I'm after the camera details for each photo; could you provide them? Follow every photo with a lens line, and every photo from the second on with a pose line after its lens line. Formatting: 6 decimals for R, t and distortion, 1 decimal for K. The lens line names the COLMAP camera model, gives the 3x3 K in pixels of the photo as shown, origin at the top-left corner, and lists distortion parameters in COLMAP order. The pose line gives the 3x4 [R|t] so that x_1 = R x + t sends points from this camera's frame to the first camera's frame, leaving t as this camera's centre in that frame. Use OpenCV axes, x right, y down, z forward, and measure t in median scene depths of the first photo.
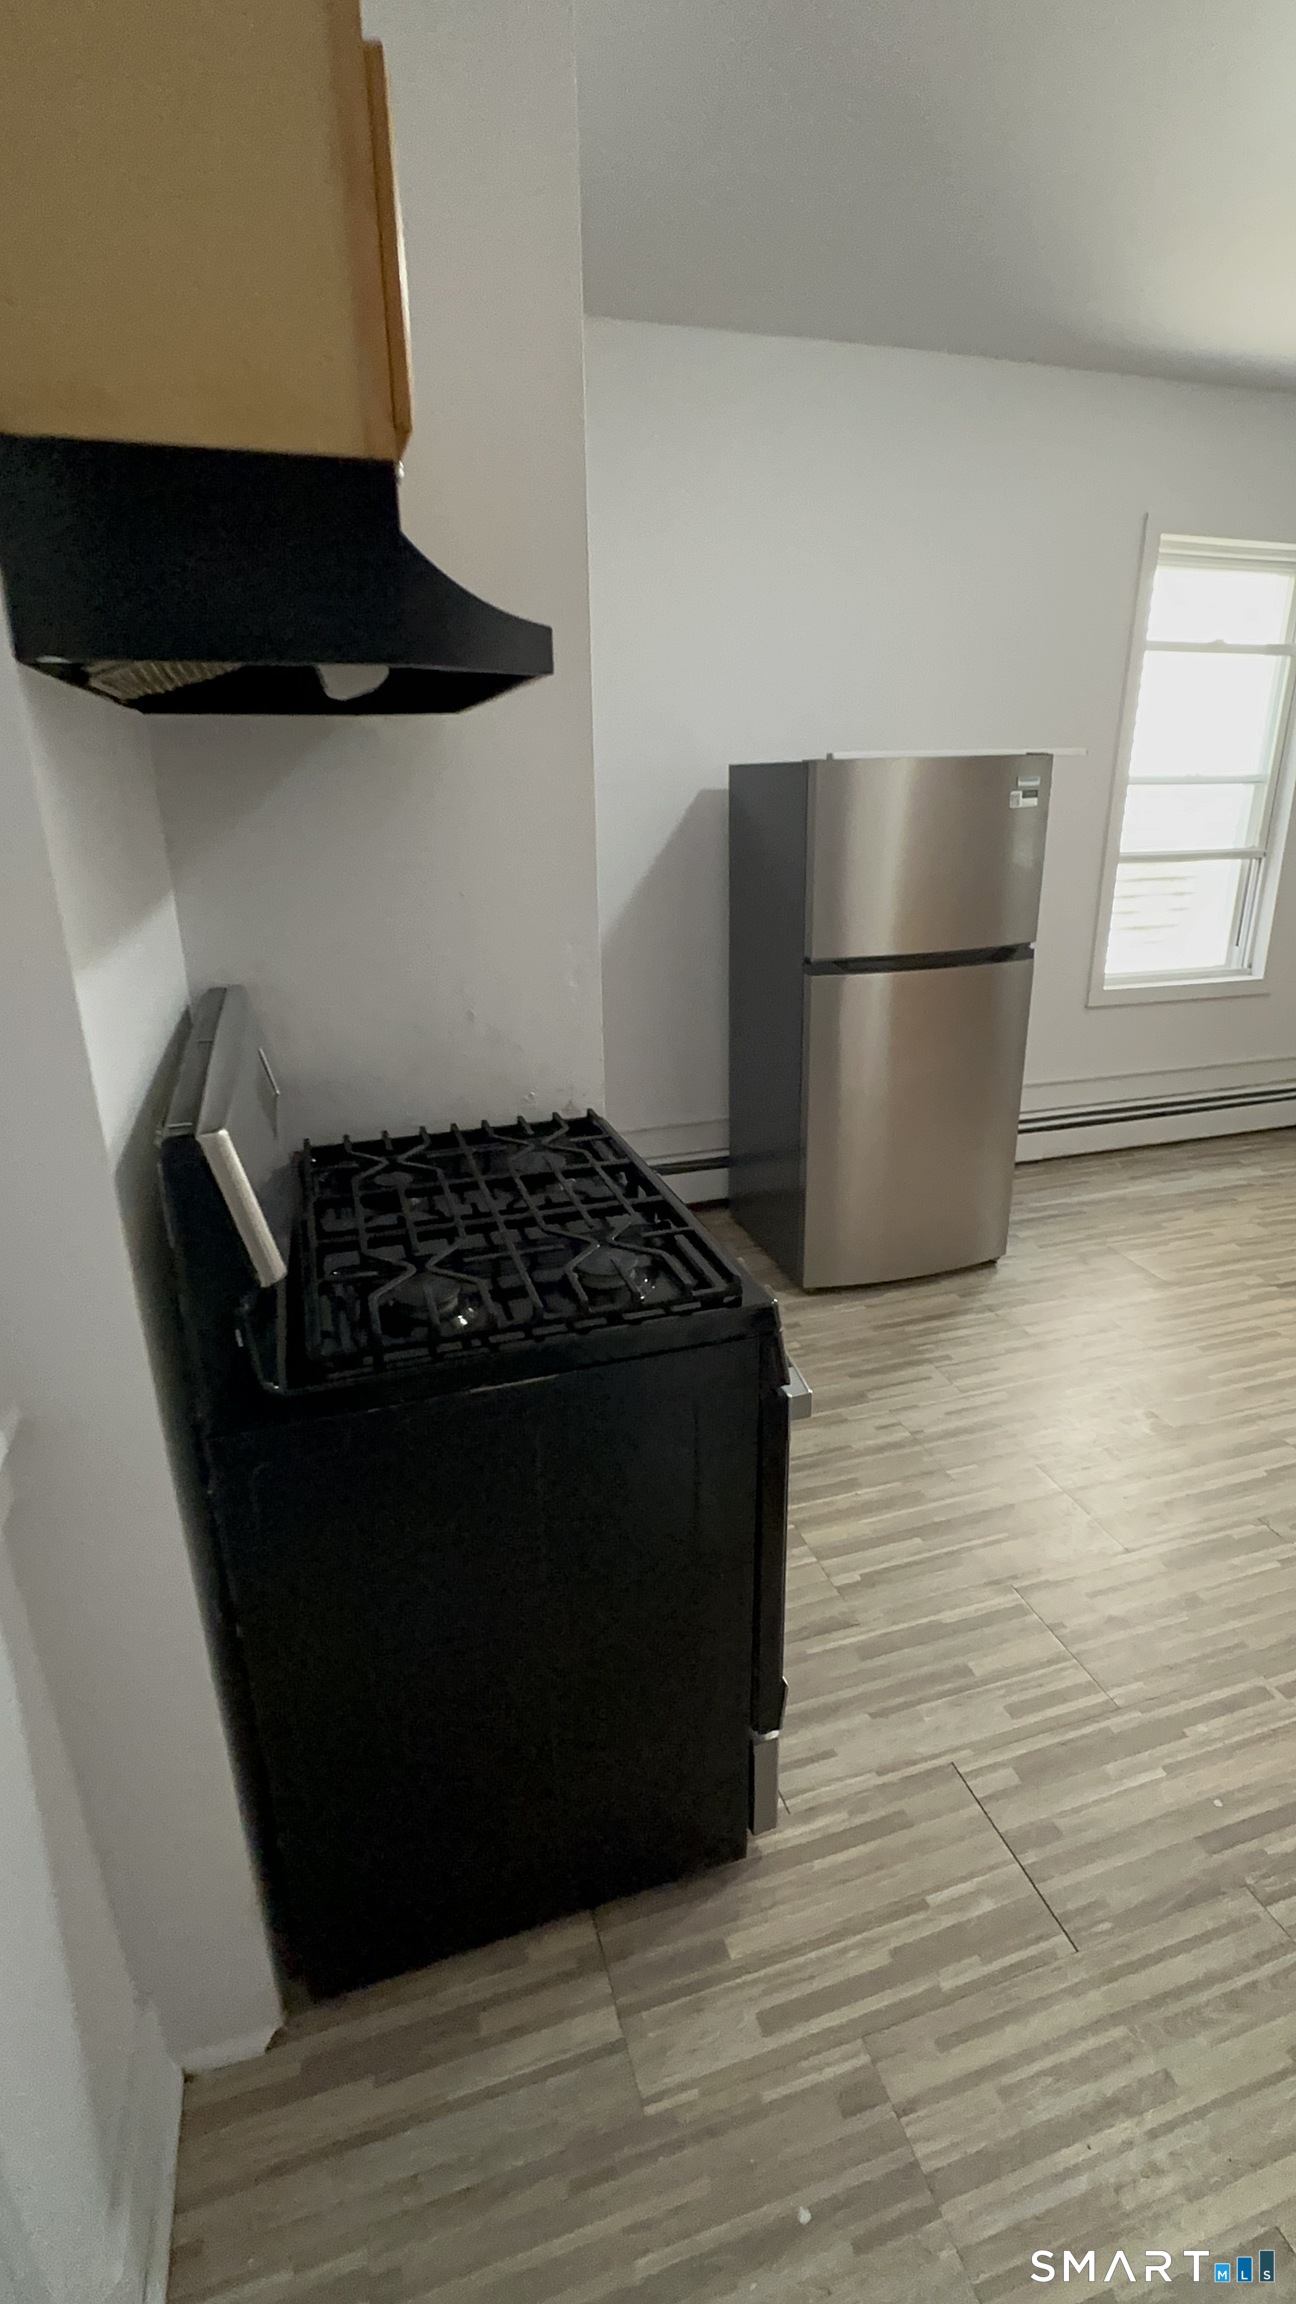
lens RADIAL K [[1051.1, 0, 648.1], [0, 1051.1, 1149.1], [0, 0, 1]] dist [-0.002855, 0.000576]
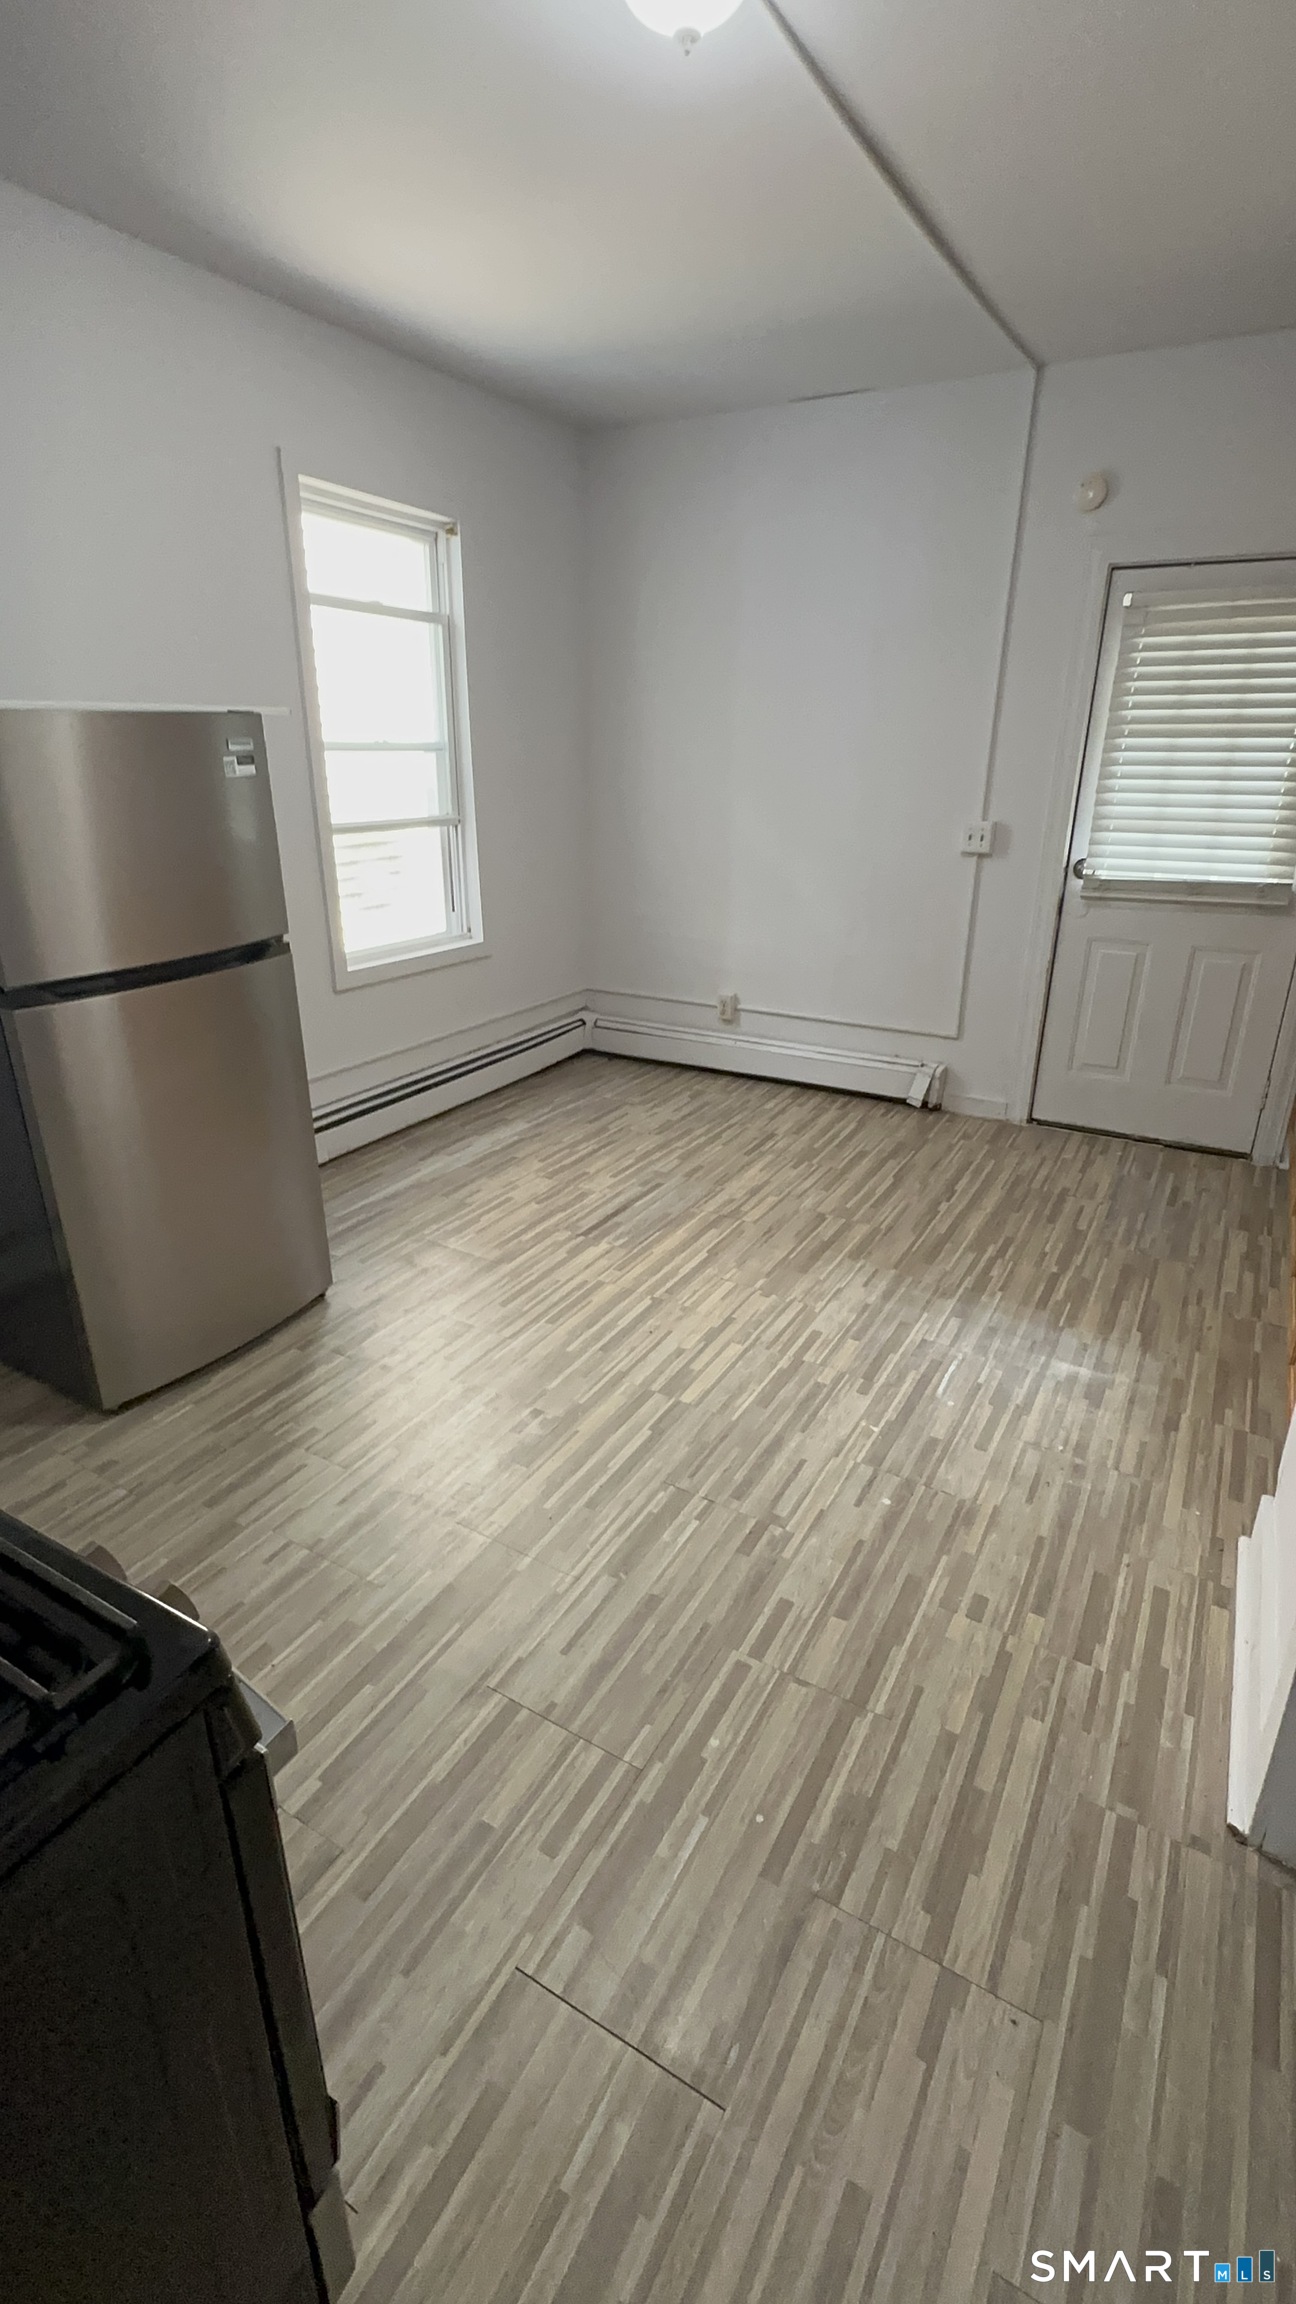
lens RADIAL K [[1051.1, 0, 648.1], [0, 1051.1, 1149.1], [0, 0, 1]] dist [-0.002855, 0.000576]
pose [[0.736560, -0.226286, 0.637397, -0.004780], [0.207537, 0.972528, 0.105438, -0.050040], [-0.643745, 0.054622, 0.763288, 0.146647]]
